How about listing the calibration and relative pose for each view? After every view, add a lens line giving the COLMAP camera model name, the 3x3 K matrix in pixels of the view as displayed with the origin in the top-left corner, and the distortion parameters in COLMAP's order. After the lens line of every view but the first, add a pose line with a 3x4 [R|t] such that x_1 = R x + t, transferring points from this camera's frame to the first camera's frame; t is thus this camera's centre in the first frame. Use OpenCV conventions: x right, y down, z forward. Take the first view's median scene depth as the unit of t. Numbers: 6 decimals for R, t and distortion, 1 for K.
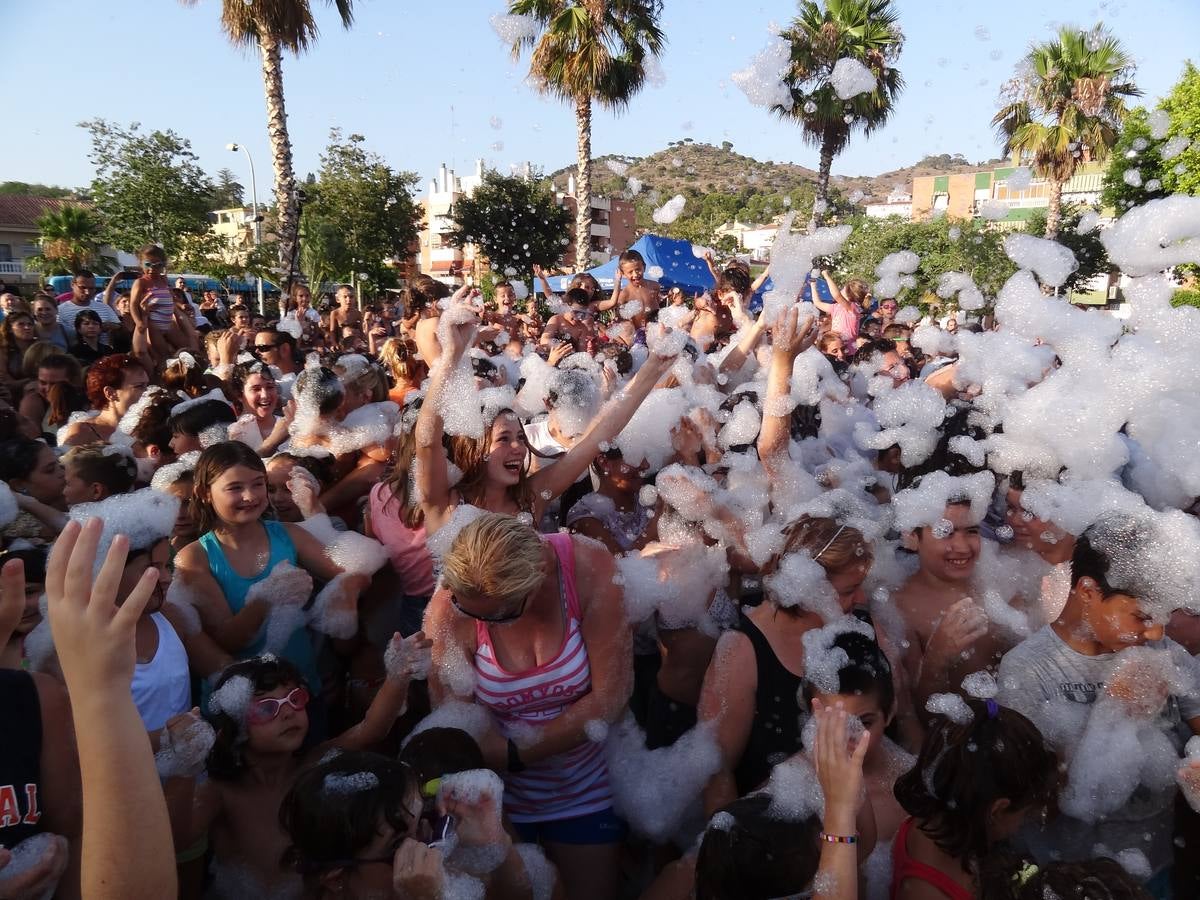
lens RADIAL K [[833.7, 0, 608.7], [0, 833.7, 450.6], [0, 0, 1]] dist [-0.004374, -0.000170]
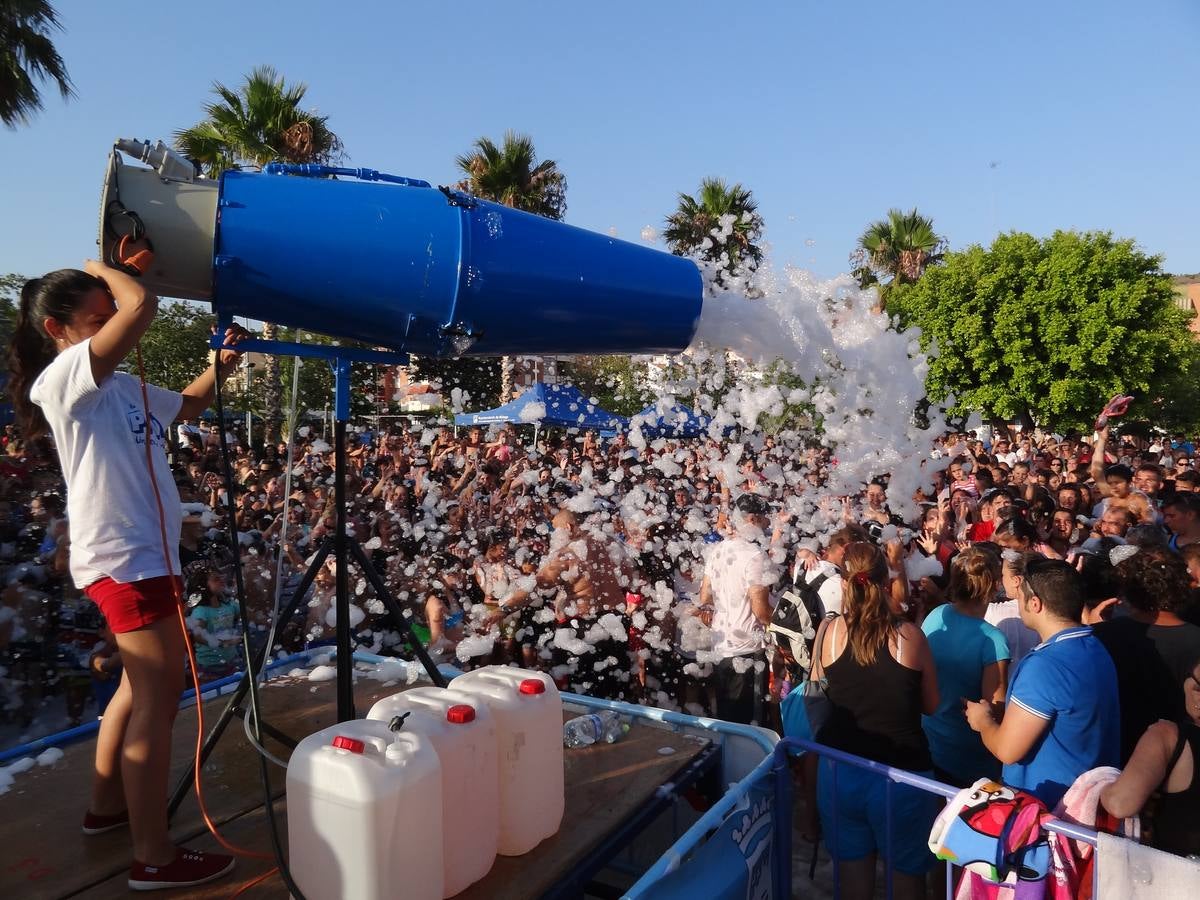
lens RADIAL K [[833.7, 0, 605.8], [0, 833.7, 456.3], [0, 0, 1]] dist [-0.004374, -0.000170]
pose [[0.999834, -0.011151, 0.014380, 0.068871], [0.012932, 0.991374, -0.130426, 0.019615], [-0.012802, 0.130590, 0.991354, -0.169762]]
